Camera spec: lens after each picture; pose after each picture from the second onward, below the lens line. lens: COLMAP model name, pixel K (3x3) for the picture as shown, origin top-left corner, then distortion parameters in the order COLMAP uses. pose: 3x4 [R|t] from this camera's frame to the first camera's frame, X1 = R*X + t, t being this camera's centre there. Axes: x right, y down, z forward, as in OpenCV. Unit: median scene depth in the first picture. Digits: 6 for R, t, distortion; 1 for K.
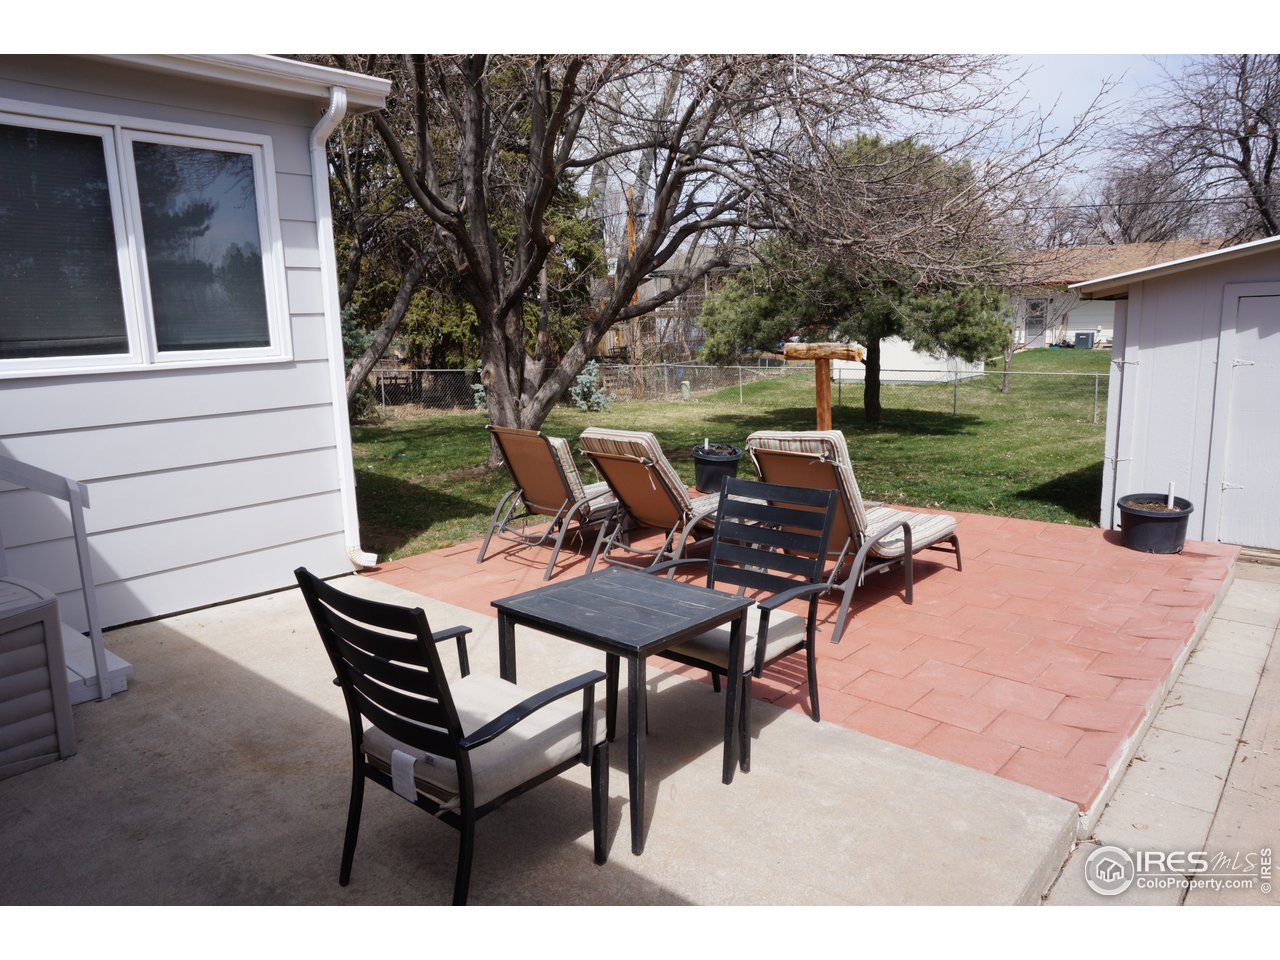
lens RADIAL K [[871.2, 0, 634.8], [0, 871.2, 476.9], [0, 0, 1]] dist [-0.060860, 0.045791]
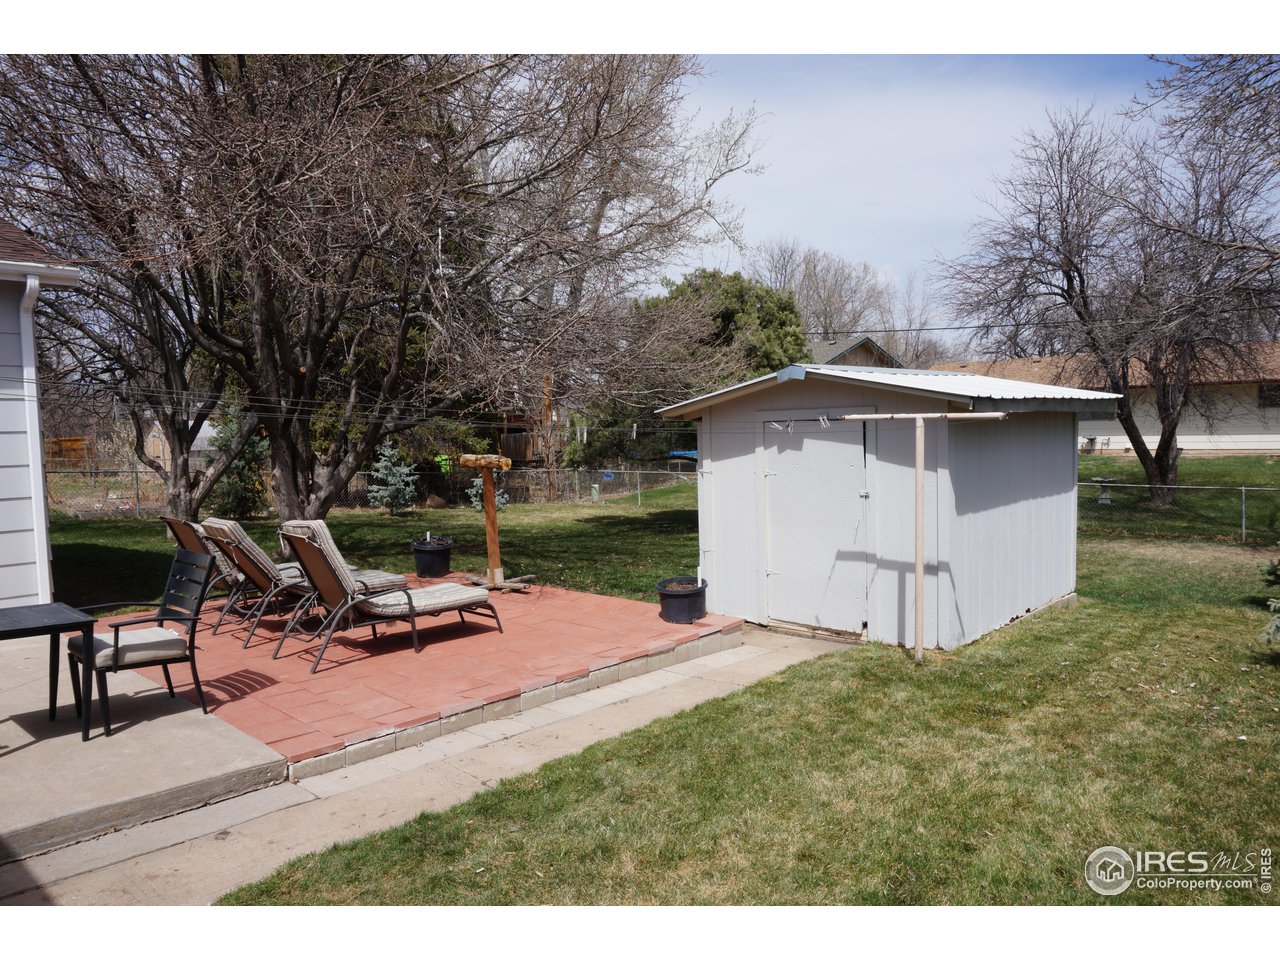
lens RADIAL K [[880.5, 0, 640.9], [0, 880.5, 472.2], [0, 0, 1]] dist [-0.003712, -0.000403]
pose [[0.999319, 0.009523, -0.035635, 0.657610], [-0.013838, 0.992326, -0.122875, 0.031320], [0.034192, 0.123285, 0.991782, -0.335958]]
